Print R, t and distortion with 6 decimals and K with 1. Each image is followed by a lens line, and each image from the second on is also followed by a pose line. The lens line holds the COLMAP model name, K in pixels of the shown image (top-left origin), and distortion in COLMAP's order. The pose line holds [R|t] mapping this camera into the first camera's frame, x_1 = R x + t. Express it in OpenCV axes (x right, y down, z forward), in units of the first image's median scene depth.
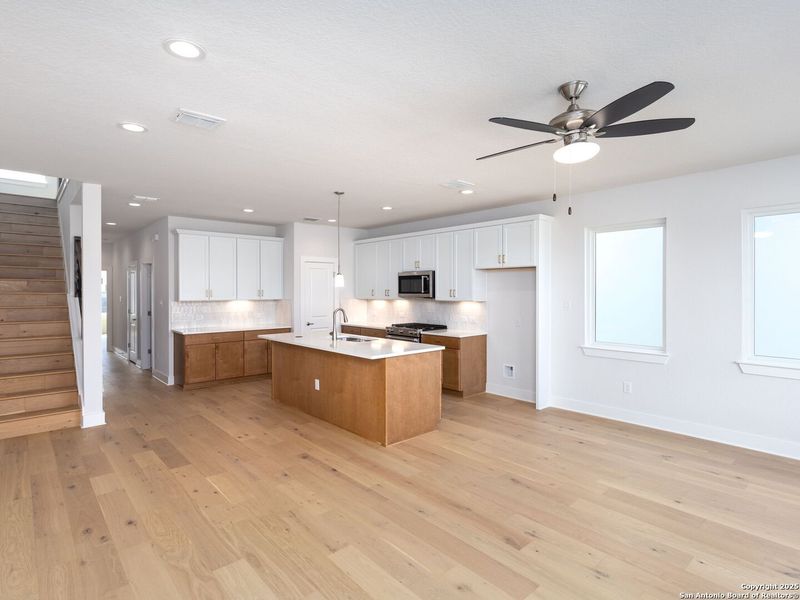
lens RADIAL K [[423.0, 0, 400.0], [0, 423.0, 300.0], [0, 0, 1]] dist [0.001878, 0.000546]
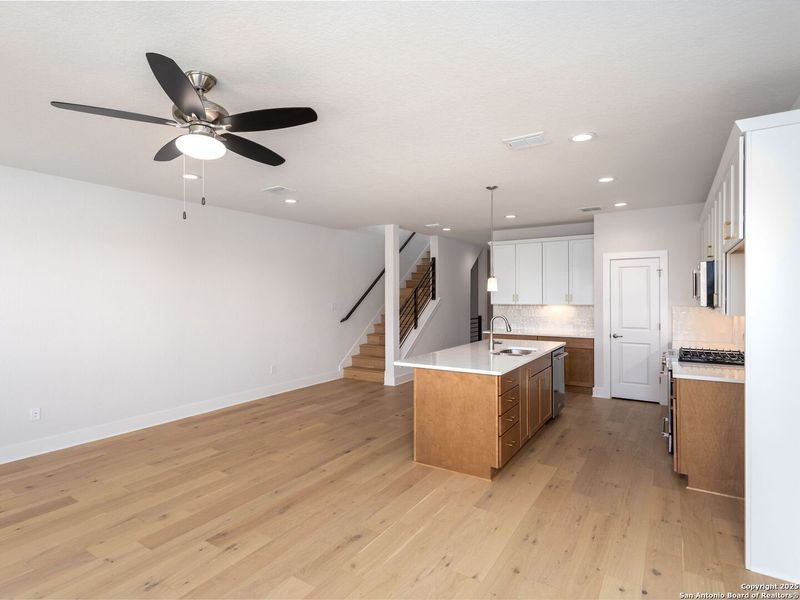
lens RADIAL K [[433.3, 0, 400.0], [0, 433.3, 300.0], [0, 0, 1]] dist [0.000040, 0.001469]
pose [[0.265226, 0.009593, -0.964138, 0.703744], [-0.018165, 0.999823, 0.004951, -0.013357], [0.964015, 0.016201, 0.265354, 0.566840]]
